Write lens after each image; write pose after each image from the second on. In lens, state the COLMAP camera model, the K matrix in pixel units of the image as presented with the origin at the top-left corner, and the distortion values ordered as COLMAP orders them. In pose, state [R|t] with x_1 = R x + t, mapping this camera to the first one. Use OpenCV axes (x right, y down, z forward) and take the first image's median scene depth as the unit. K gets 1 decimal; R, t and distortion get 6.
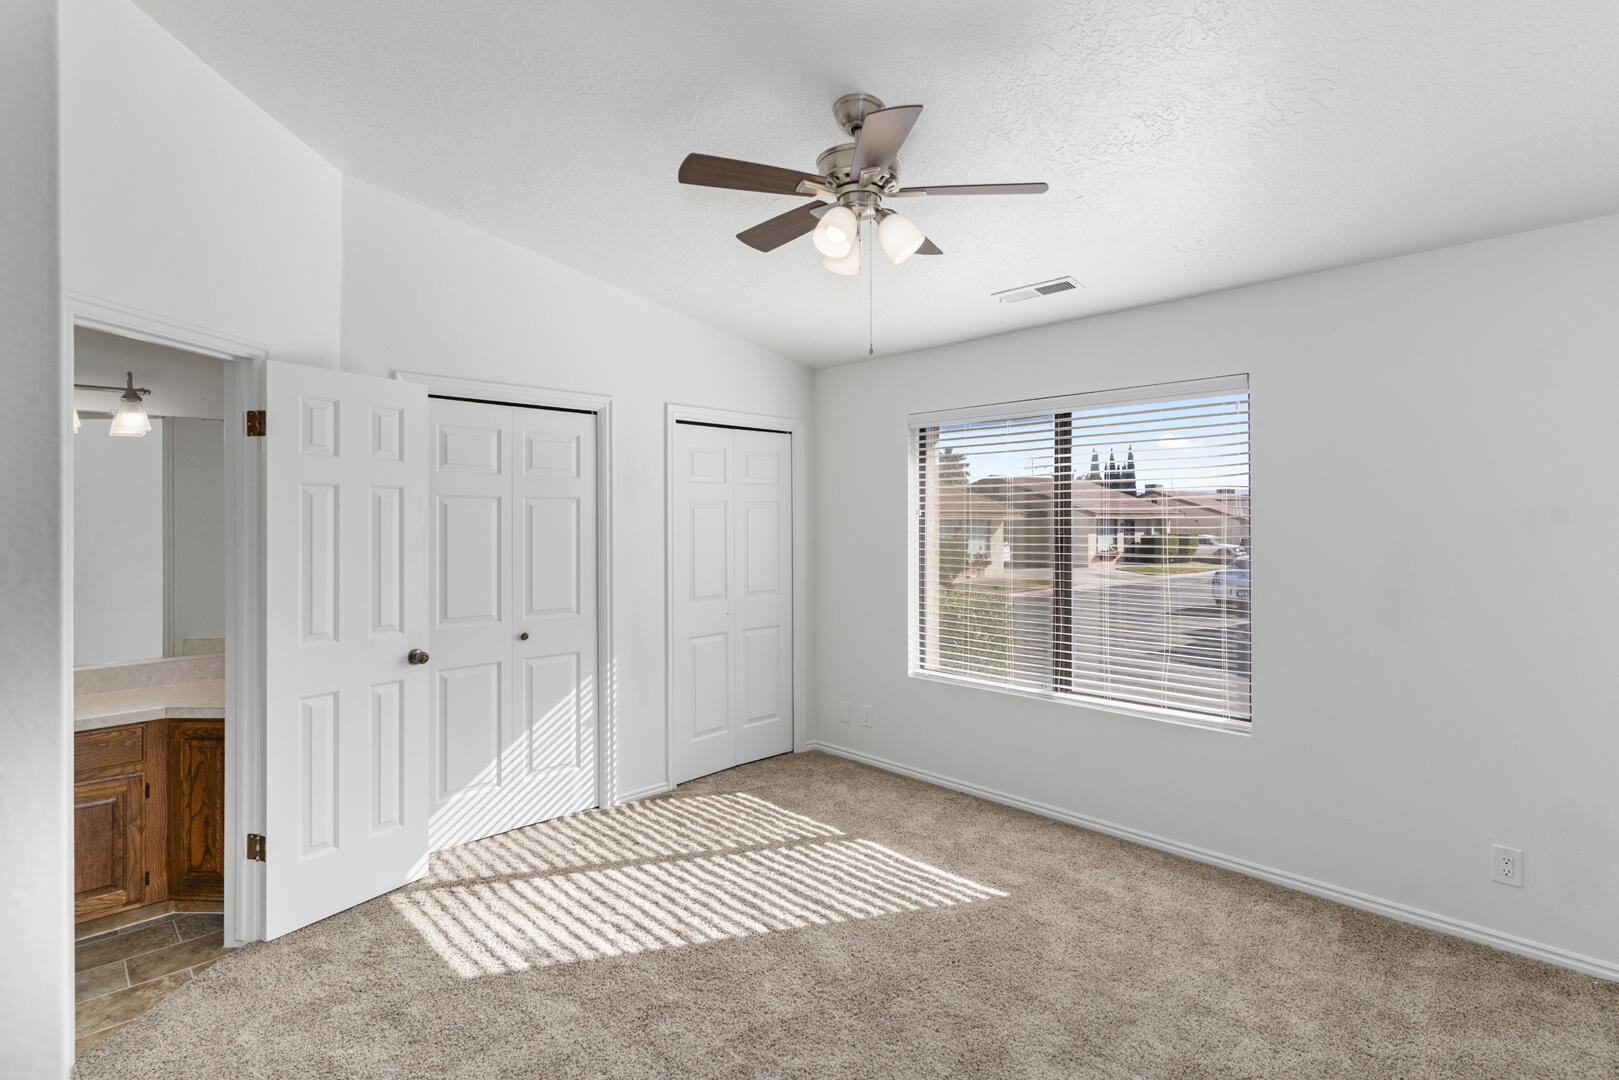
lens RADIAL K [[784.9, 0, 822.0], [0, 784.9, 516.5], [0, 0, 1]] dist [0.001947, 0.000552]
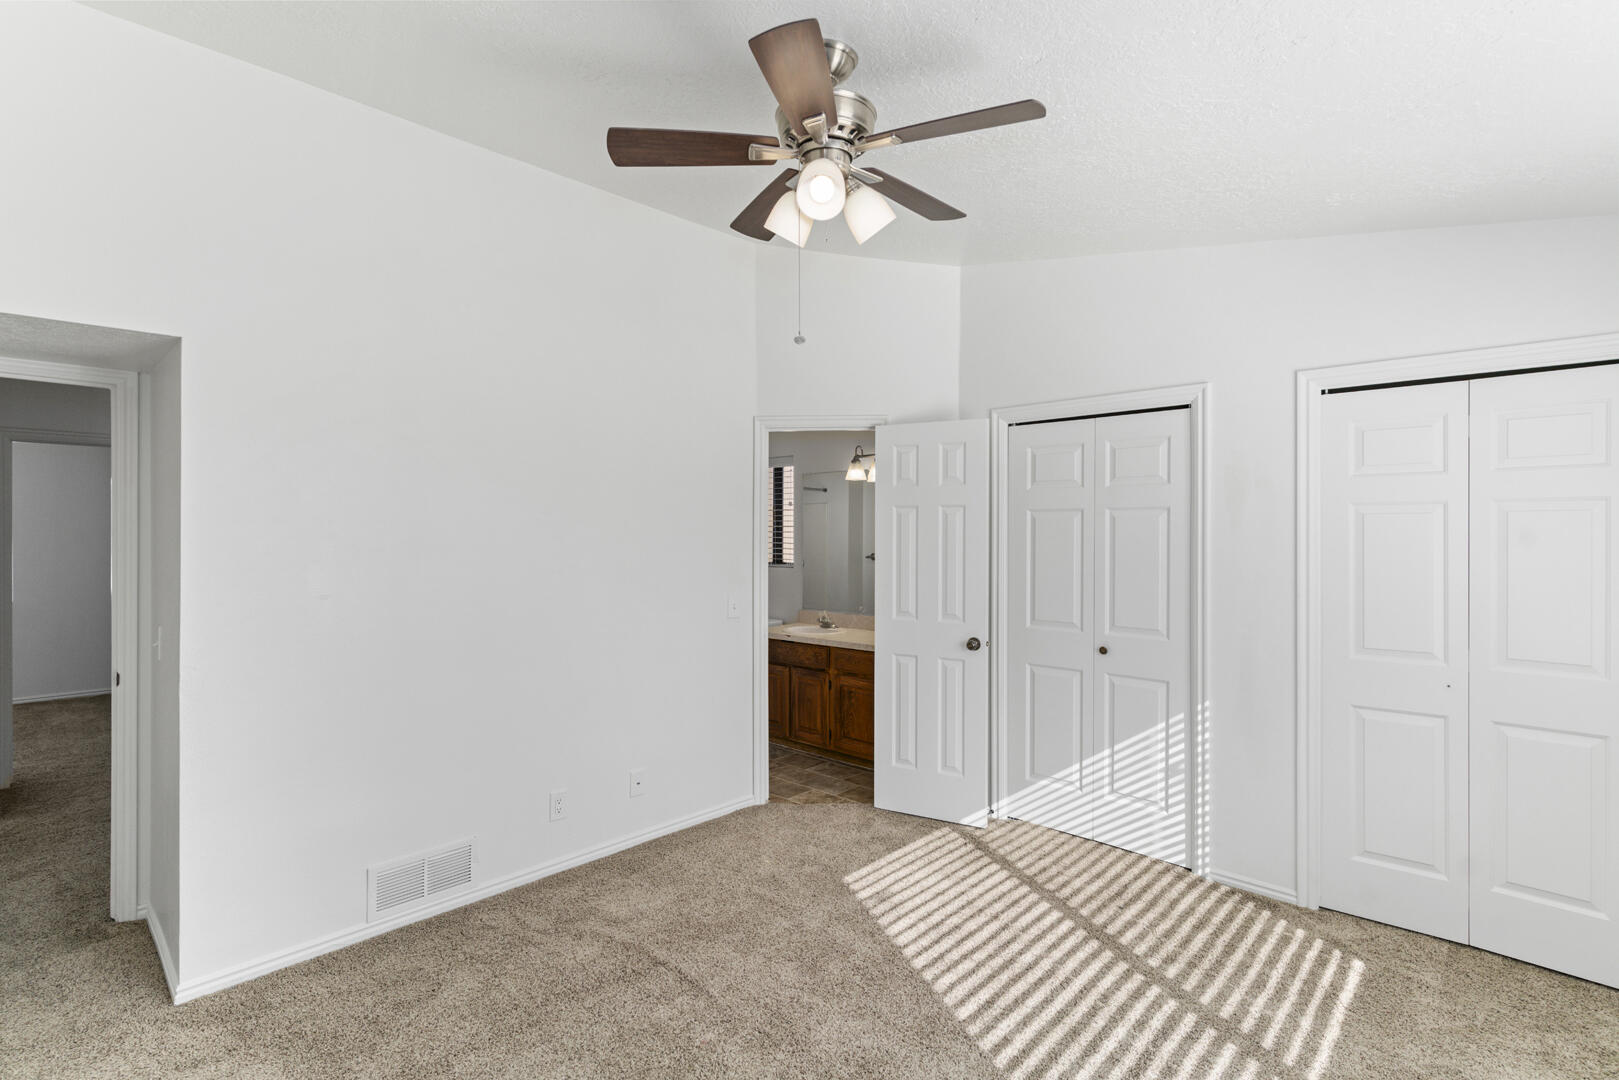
lens RADIAL K [[757.2, 0, 814.0], [0, 757.2, 532.7], [0, 0, 1]] dist [0.001150, -0.001347]
pose [[0.037439, 0.002169, -0.999297, 0.547164], [0.003917, 0.999990, 0.002317, 0.001773], [0.999291, -0.004001, 0.037430, 0.596662]]
